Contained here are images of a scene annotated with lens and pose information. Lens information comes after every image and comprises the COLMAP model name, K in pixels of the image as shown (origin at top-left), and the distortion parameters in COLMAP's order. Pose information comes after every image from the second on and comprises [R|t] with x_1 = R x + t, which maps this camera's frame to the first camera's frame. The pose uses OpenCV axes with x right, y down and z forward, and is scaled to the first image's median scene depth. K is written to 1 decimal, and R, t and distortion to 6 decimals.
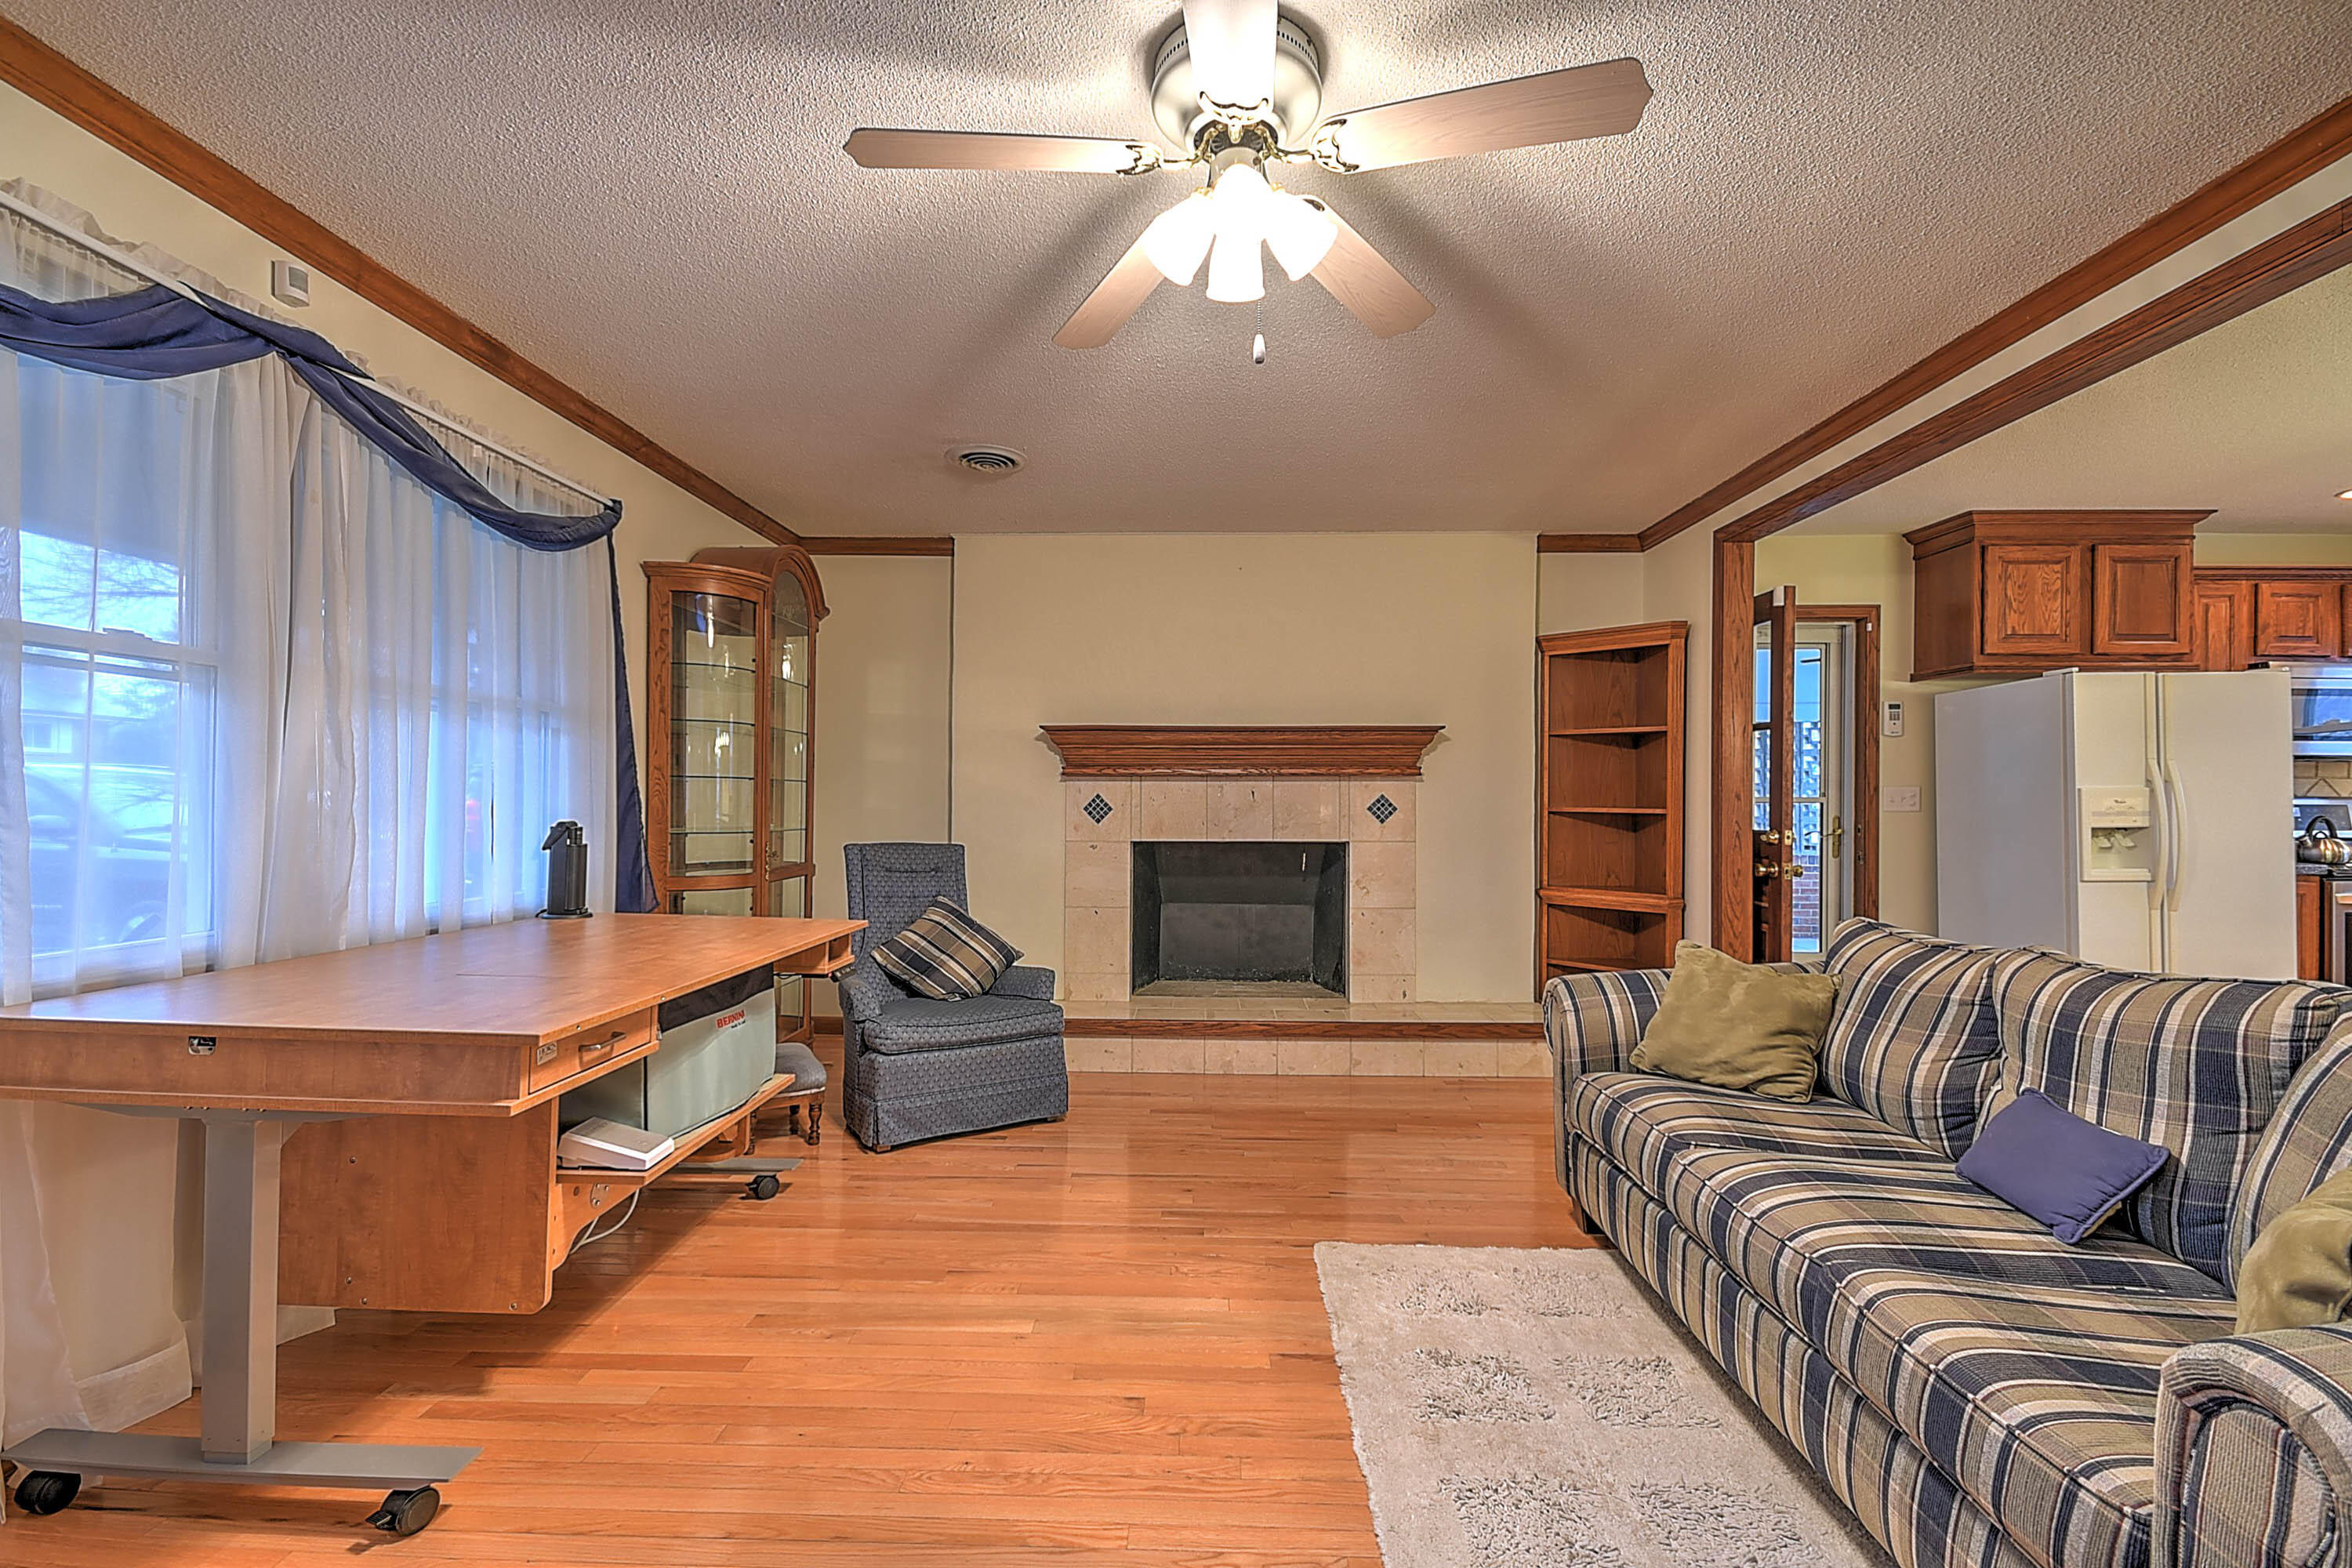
lens RADIAL K [[1027.1, 0, 1173.5], [0, 1027.1, 792.5], [0, 0, 1]] dist [0.022105, -0.011646]
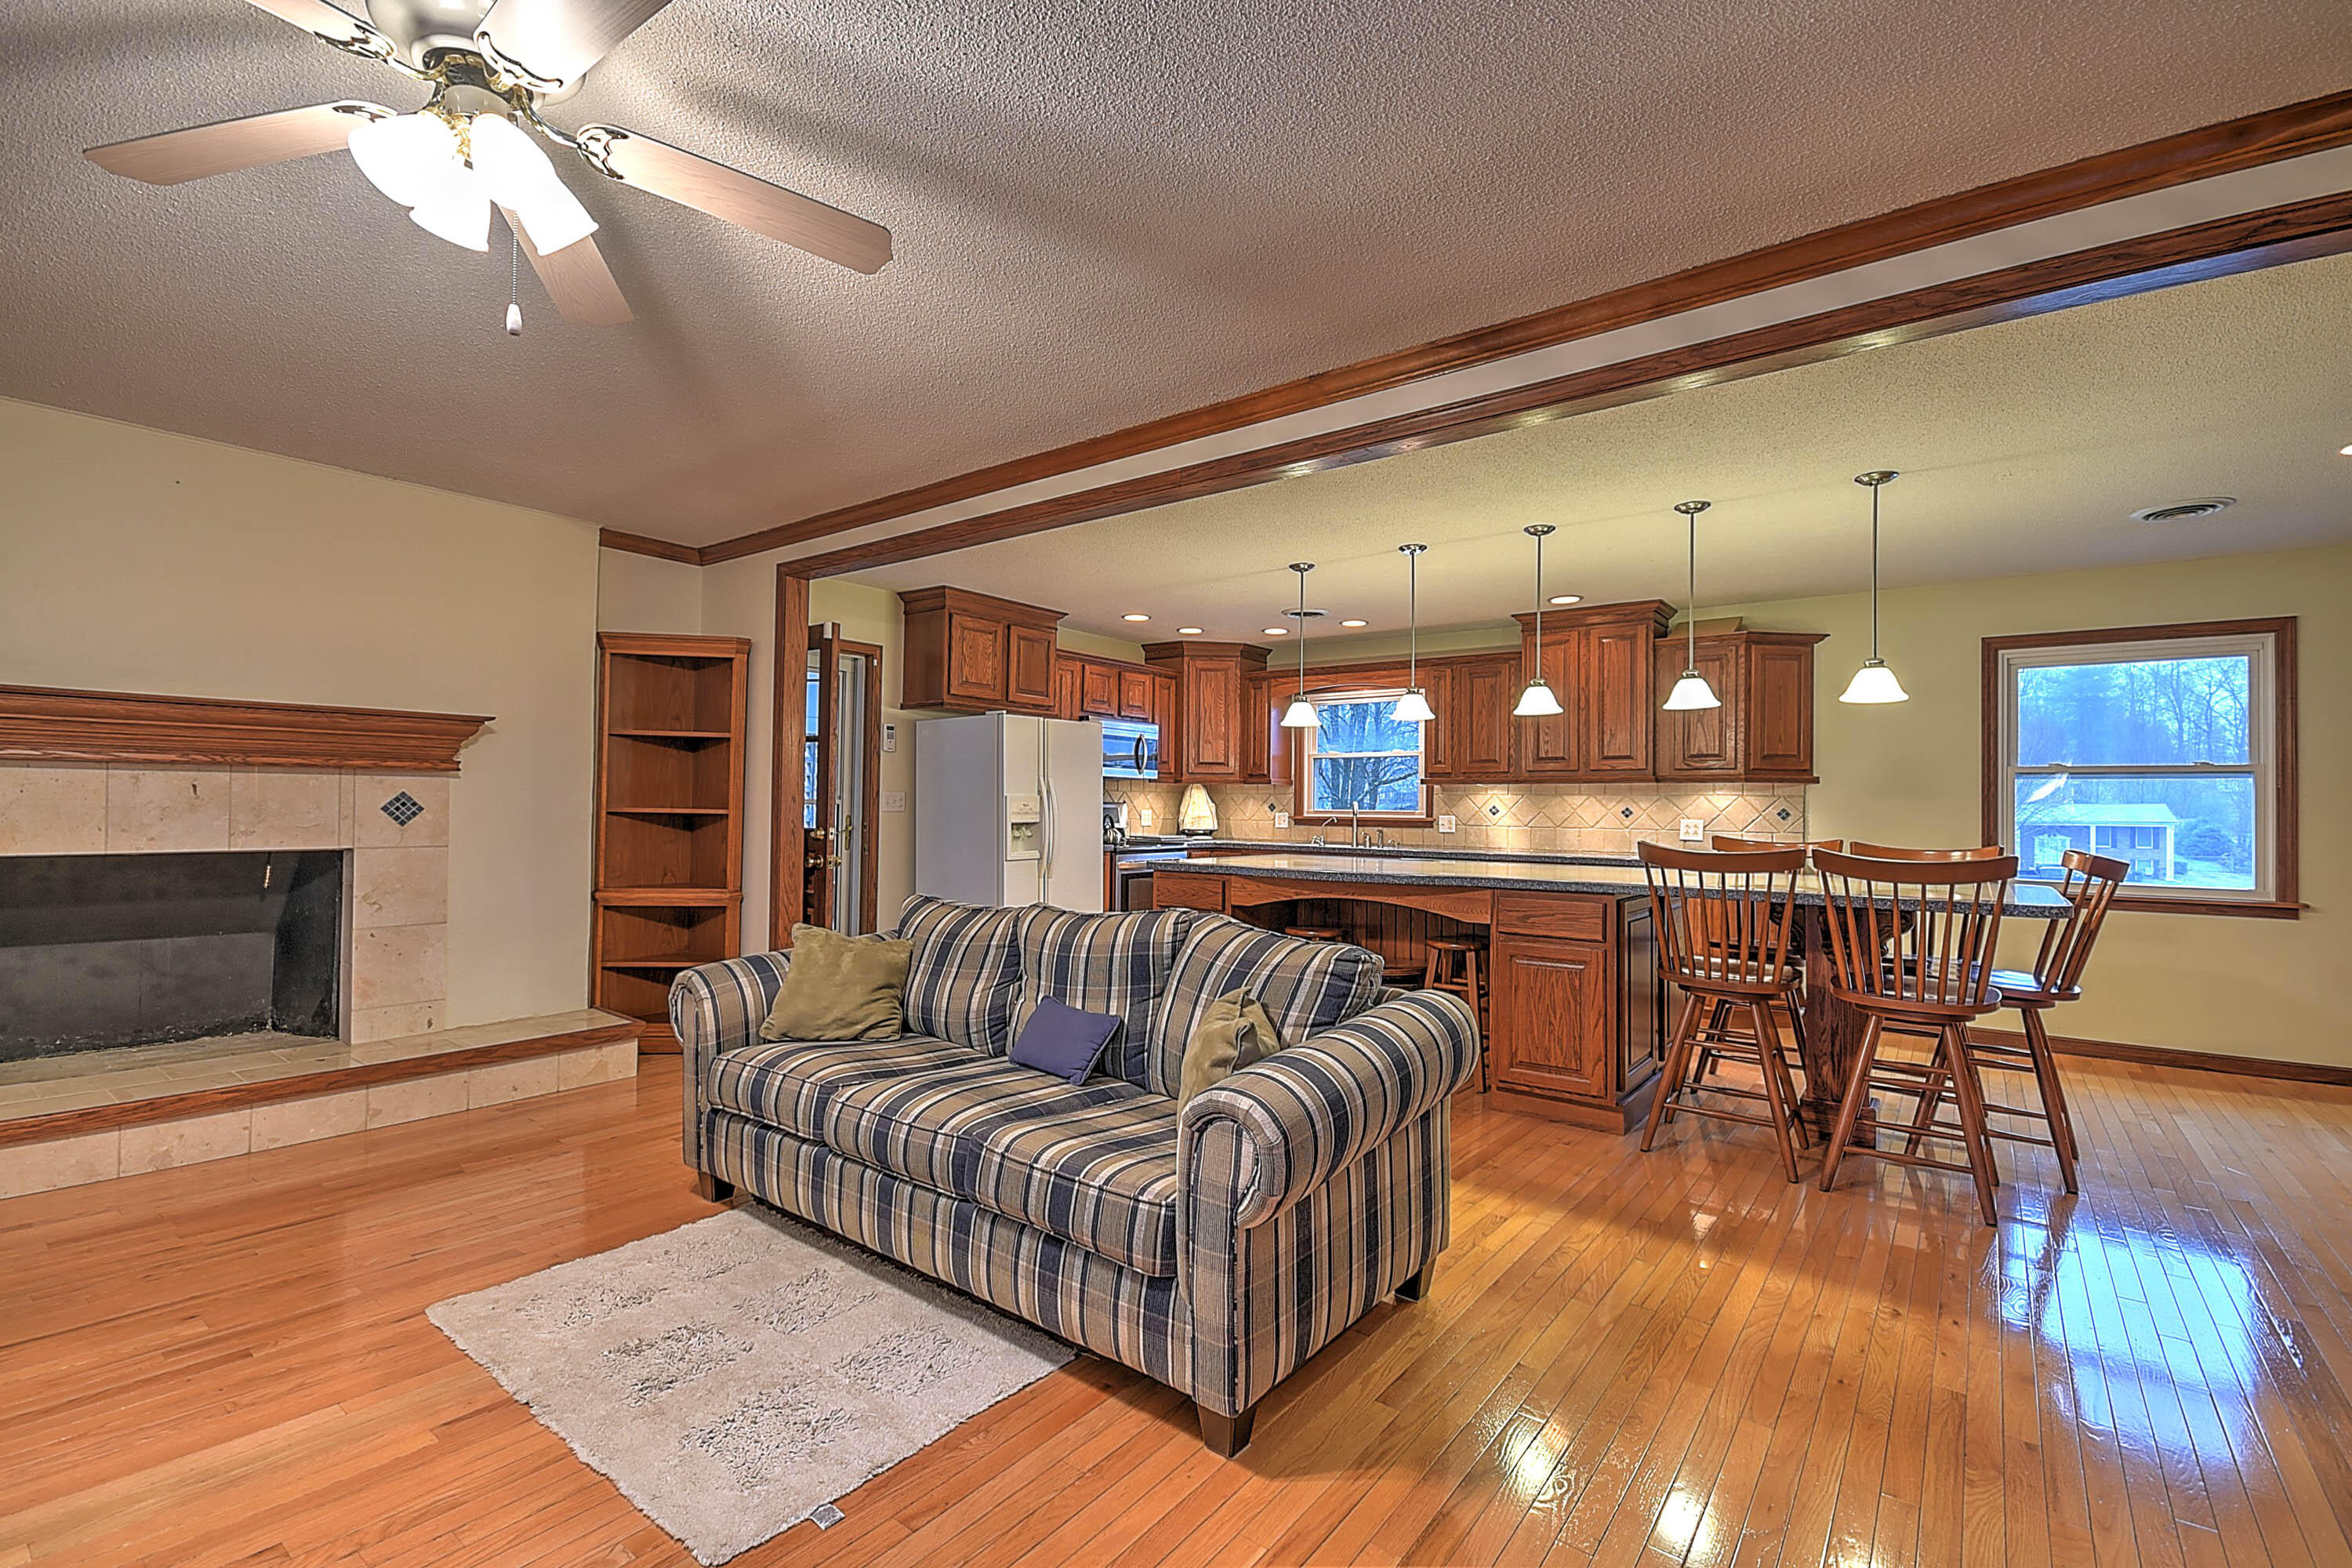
lens RADIAL K [[1027.1, 0, 1172.9], [0, 1027.1, 791.8], [0, 0, 1]] dist [0.022105, -0.011646]
pose [[0.585297, 0.015428, 0.810672, -0.142105], [-0.016842, 0.999835, -0.006868, -0.003386], [-0.810644, -0.009634, 0.585460, -0.015865]]
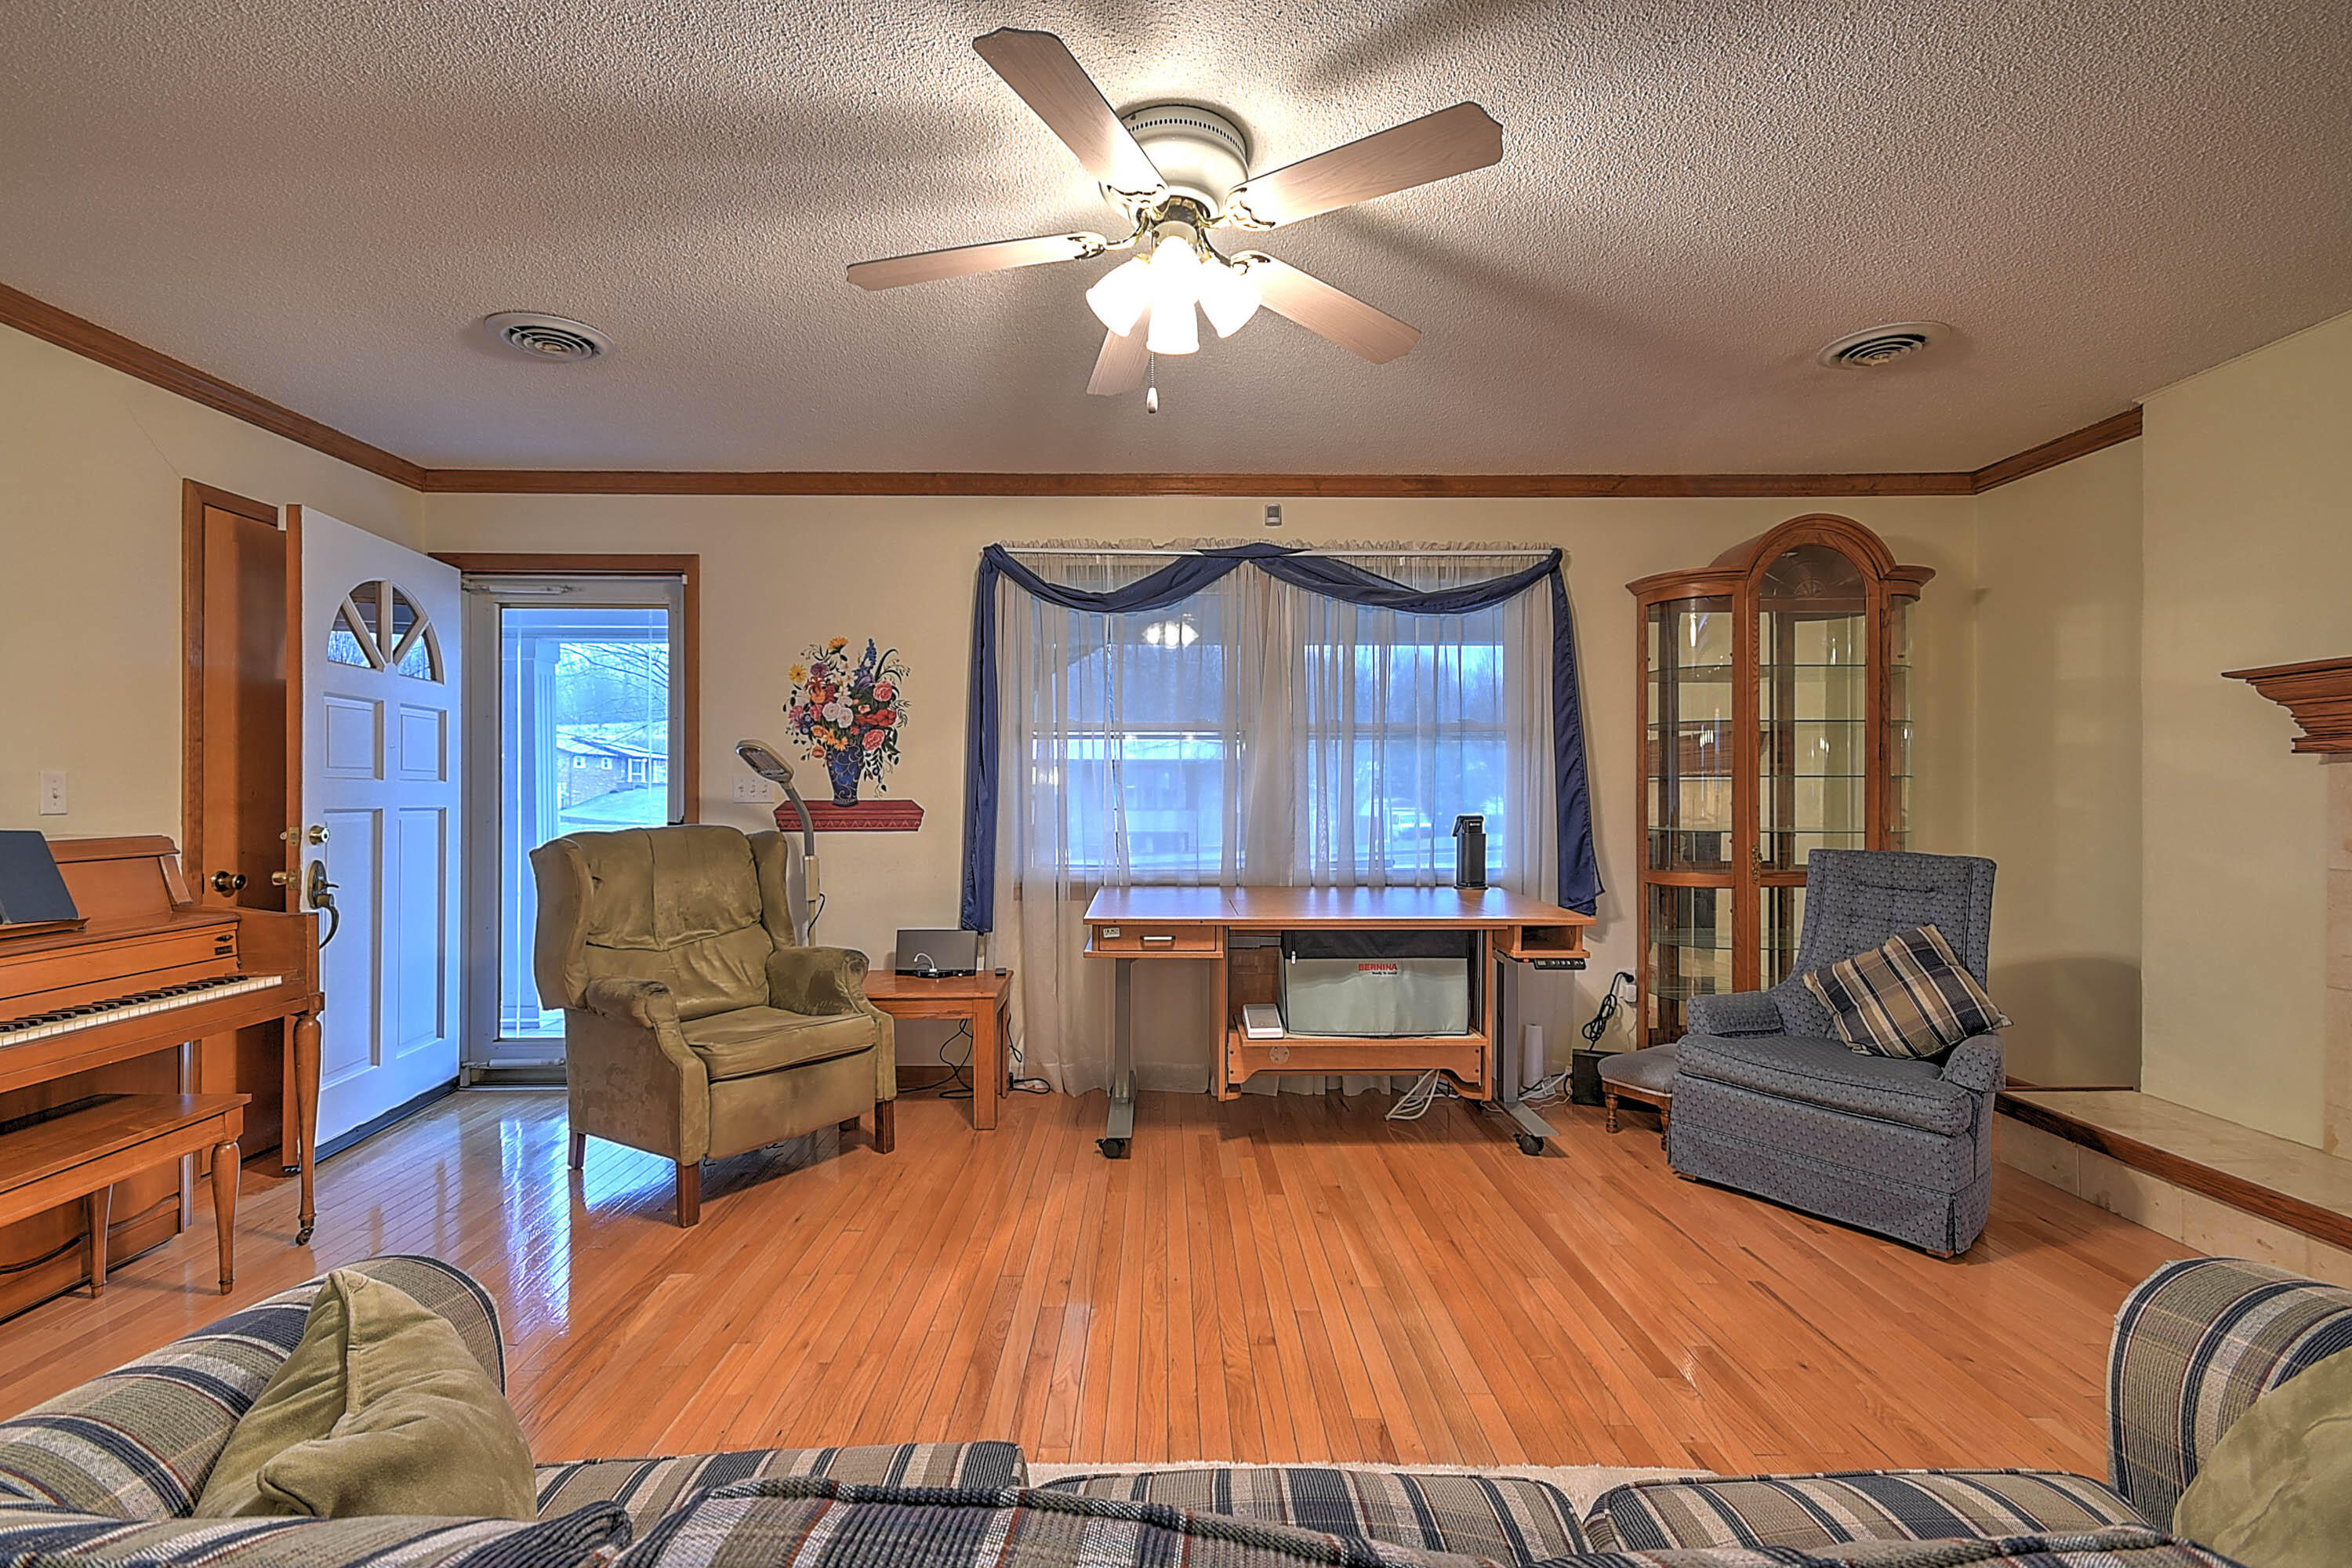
lens RADIAL K [[1027.1, 0, 1174.4], [0, 1027.1, 792.1], [0, 0, 1]] dist [0.022105, -0.011646]
pose [[0.039122, -0.009615, -0.999188, 0.530479], [0.010486, 0.999903, -0.009212, 0.004858], [0.999179, -0.010117, 0.039219, 0.428292]]
